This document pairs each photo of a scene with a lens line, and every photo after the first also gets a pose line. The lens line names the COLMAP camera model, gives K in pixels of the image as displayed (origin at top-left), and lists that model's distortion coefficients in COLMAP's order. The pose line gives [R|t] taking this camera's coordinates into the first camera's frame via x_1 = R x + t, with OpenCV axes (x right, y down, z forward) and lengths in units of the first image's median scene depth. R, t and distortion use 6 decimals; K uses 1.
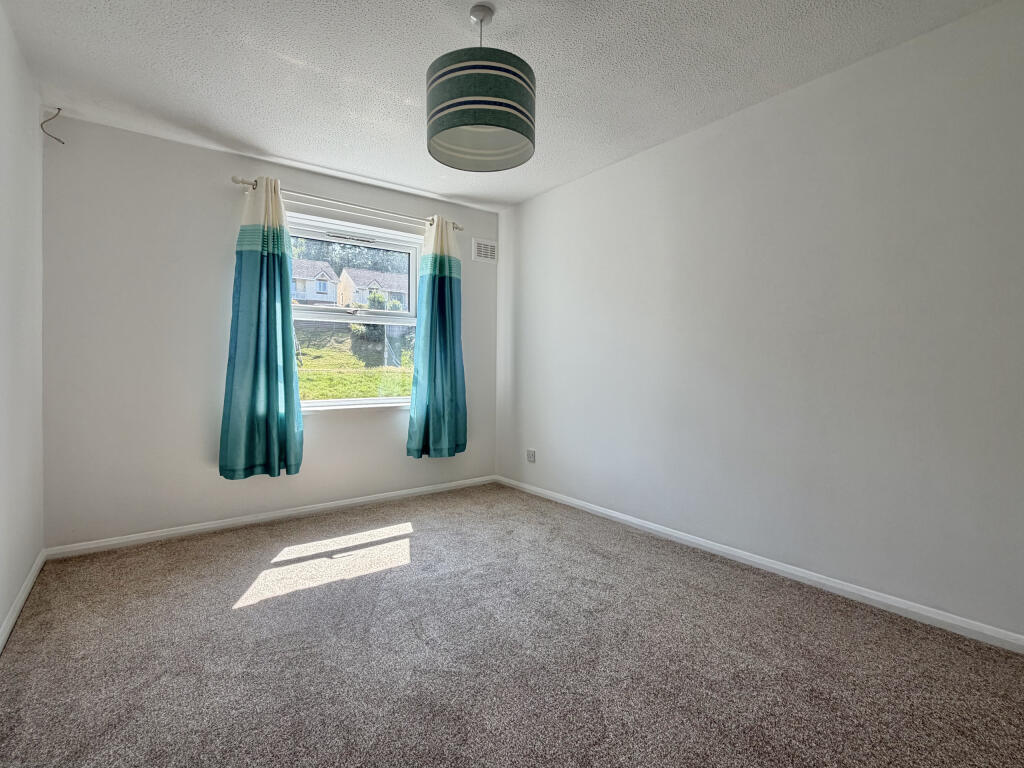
lens RADIAL K [[489.6, 0, 512.0], [0, 489.6, 384.0], [0, 0, 1]] dist [0.001254, 0.000037]
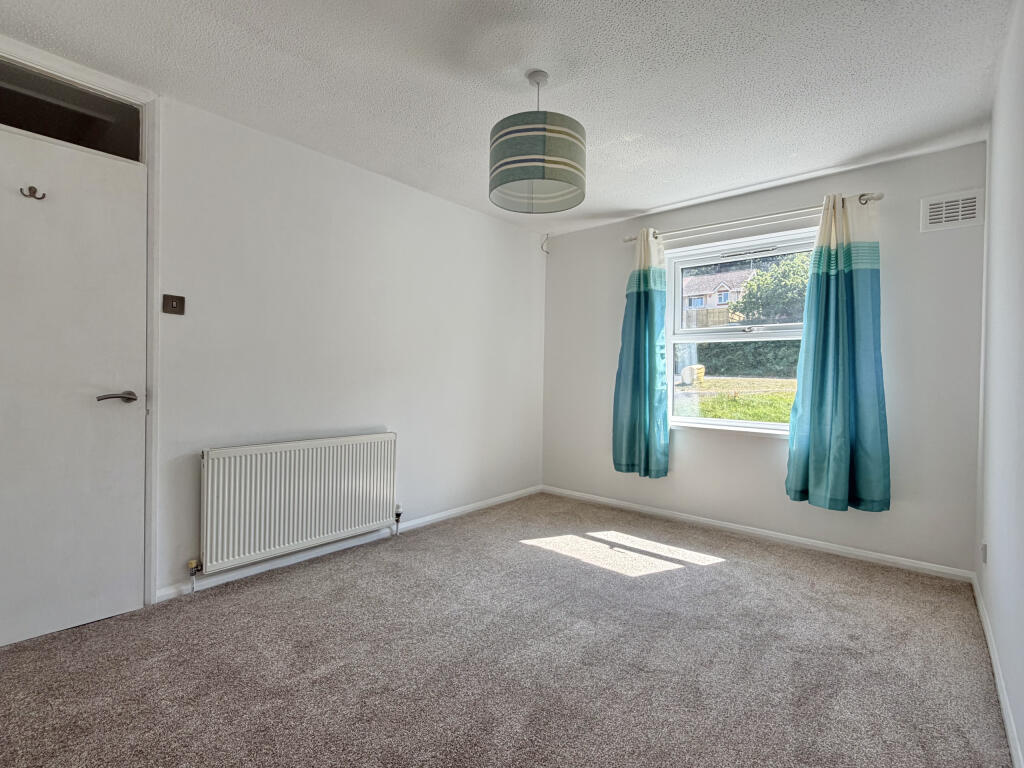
lens RADIAL K [[476.4, 0, 531.8], [0, 476.4, 400.9], [0, 0, 1]] dist [-0.001751, -0.000111]
pose [[0.230233, 0.044962, -0.972096, 0.570033], [-0.061168, 0.997625, 0.031655, -0.016162], [0.971211, 0.052173, 0.232436, 0.449104]]
